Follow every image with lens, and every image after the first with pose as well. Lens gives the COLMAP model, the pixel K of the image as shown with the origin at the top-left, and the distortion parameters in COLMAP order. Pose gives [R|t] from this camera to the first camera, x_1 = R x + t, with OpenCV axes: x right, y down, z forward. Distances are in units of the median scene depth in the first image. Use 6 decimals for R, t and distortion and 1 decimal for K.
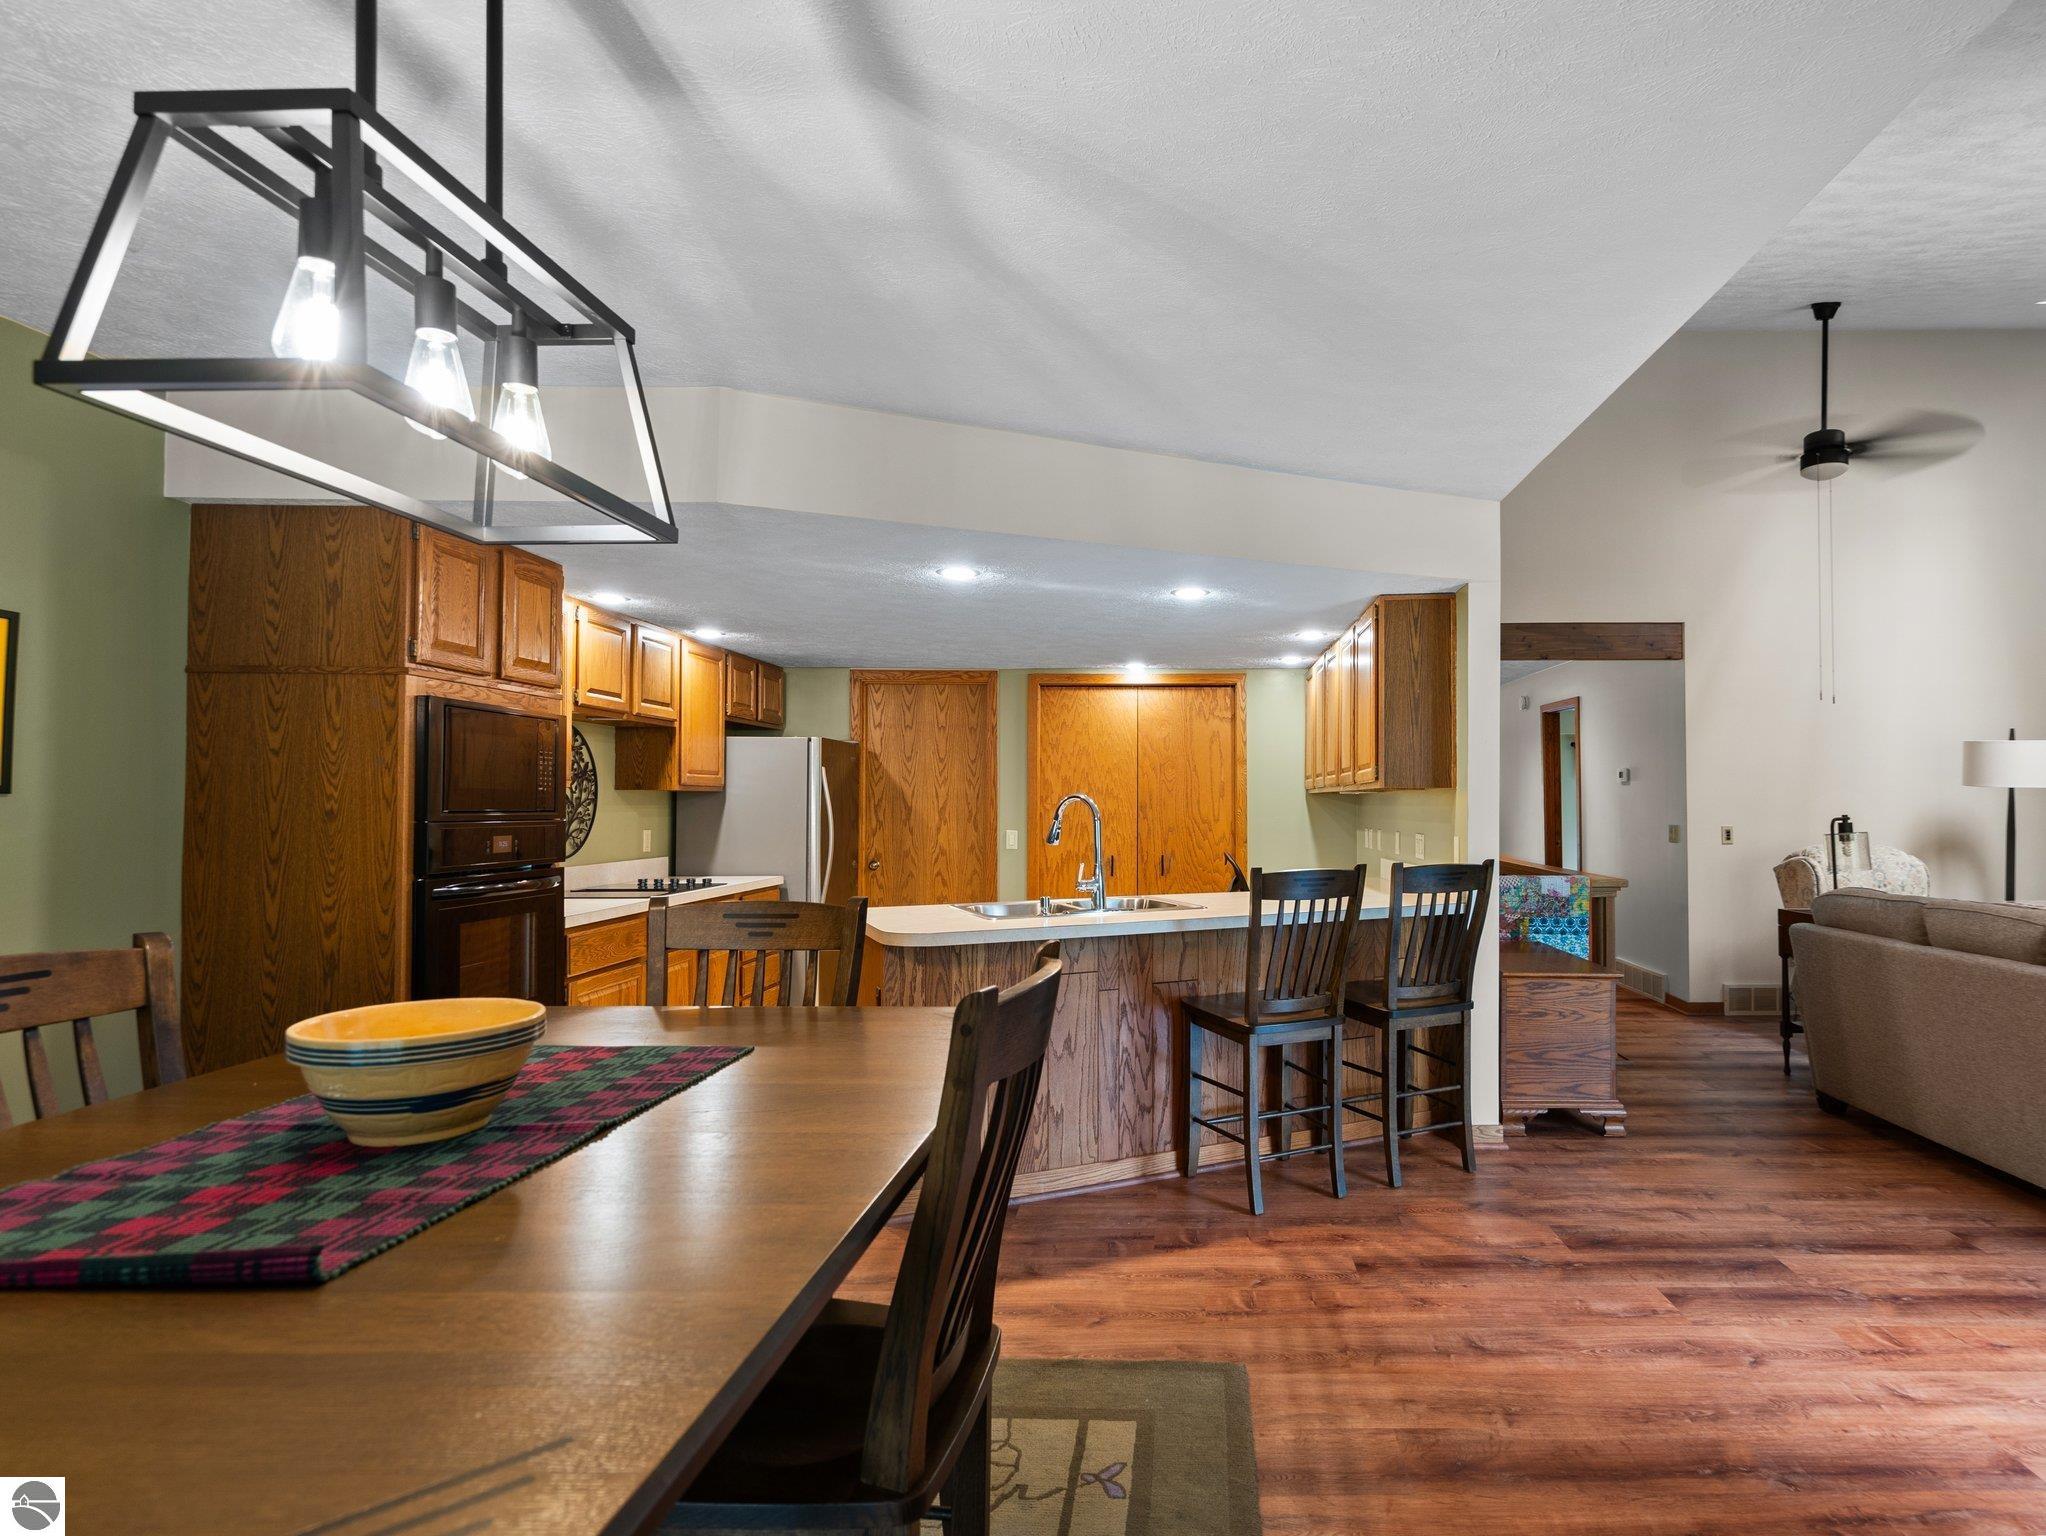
lens RADIAL K [[1057.7, 0, 1045.5], [0, 1057.7, 787.4], [0, 0, 1]] dist [-0.010456, 0.002878]
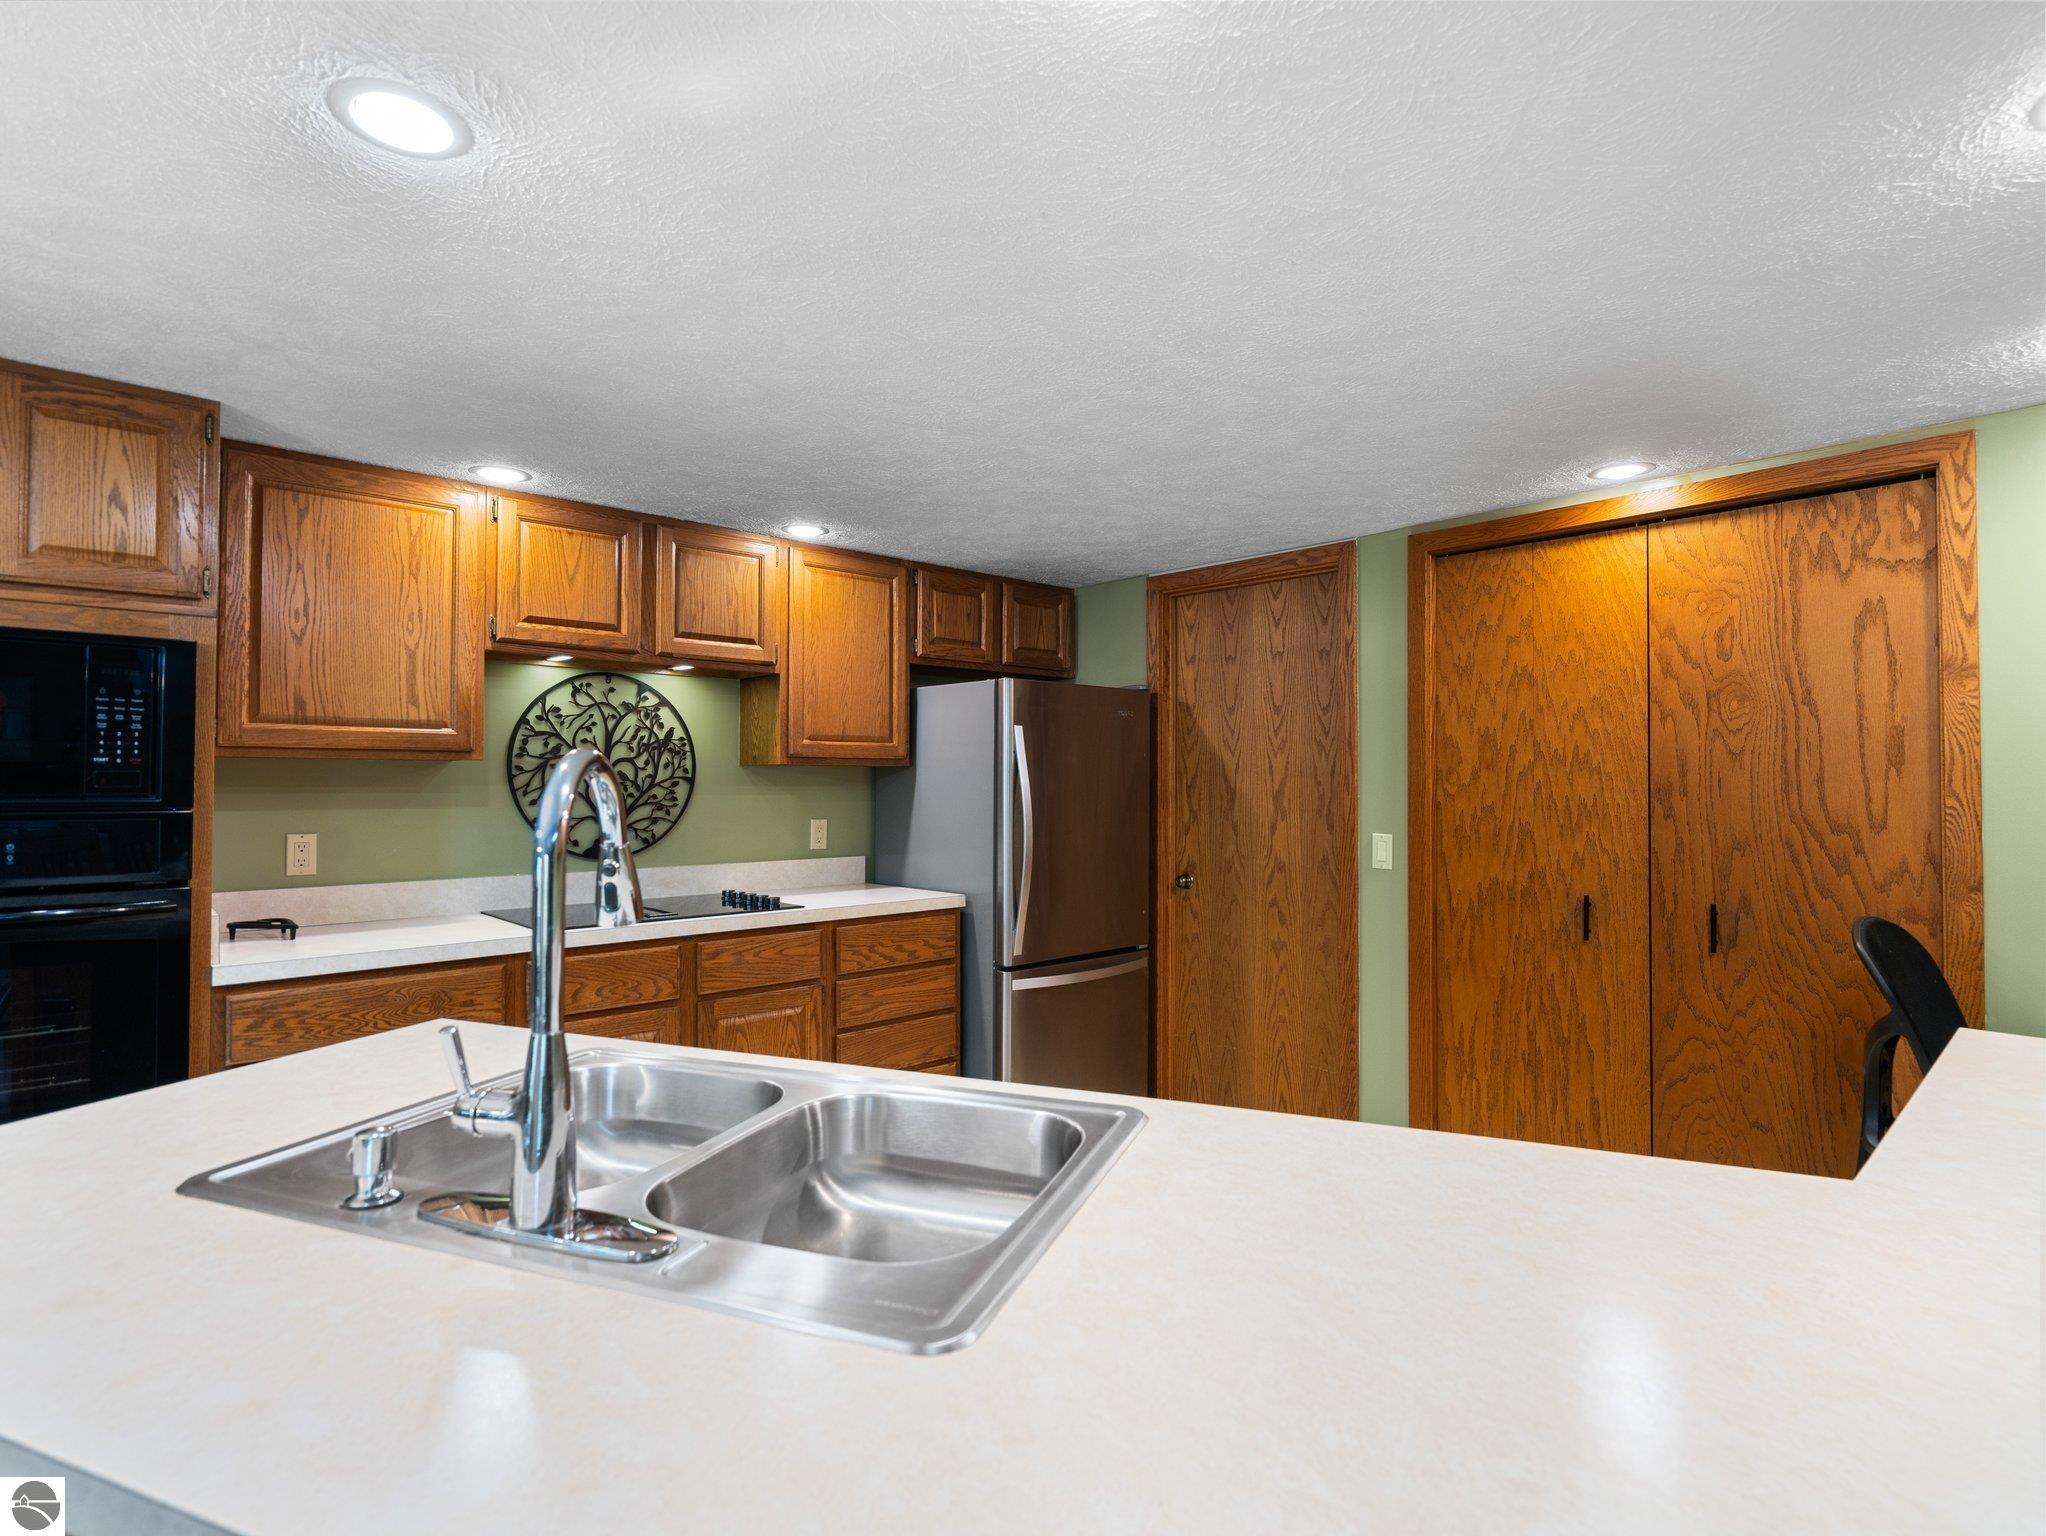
lens RADIAL K [[994.0, 0, 1029.6], [0, 994.0, 766.1], [0, 0, 1]] dist [0.006200, 0.001644]
pose [[0.750972, -0.011638, -0.660231, 0.167948], [0.010295, 0.999930, -0.005916, 0.007604], [0.660253, -0.002355, 0.751039, 0.506077]]
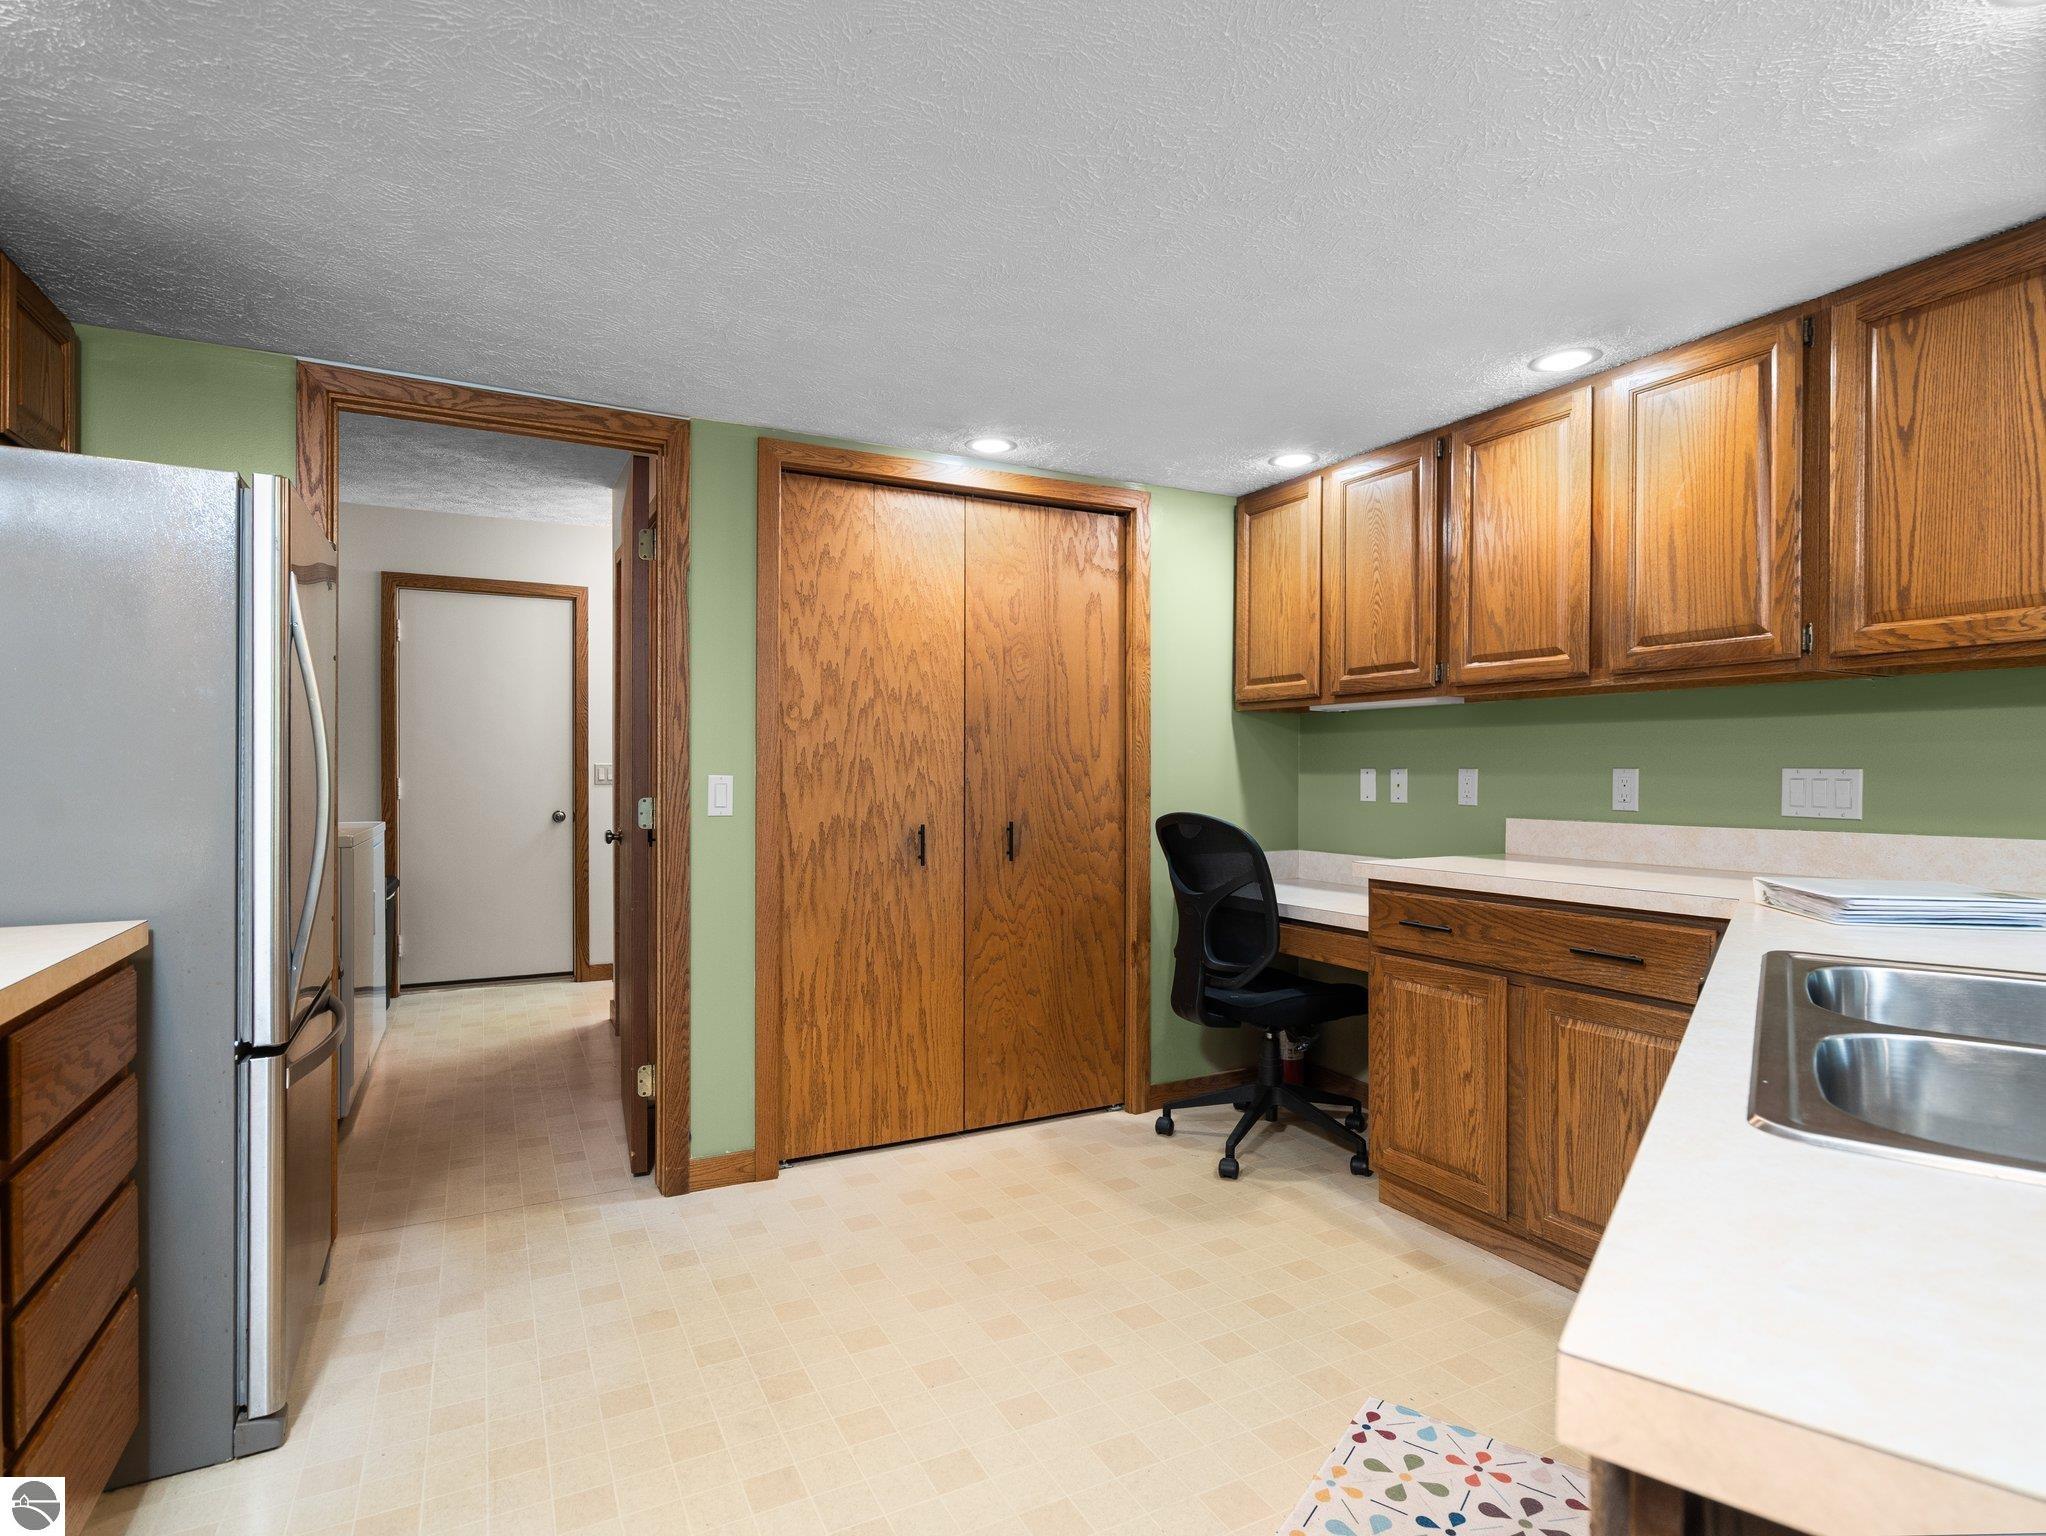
lens RADIAL K [[1057.7, 0, 977.9], [0, 1057.7, 774.2], [0, 0, 1]] dist [-0.010456, 0.002878]
pose [[0.855763, -0.000343, 0.517367, -0.173961], [-0.010090, 0.999799, 0.017352, 0.031340], [-0.517269, -0.020070, 0.855588, 0.551592]]
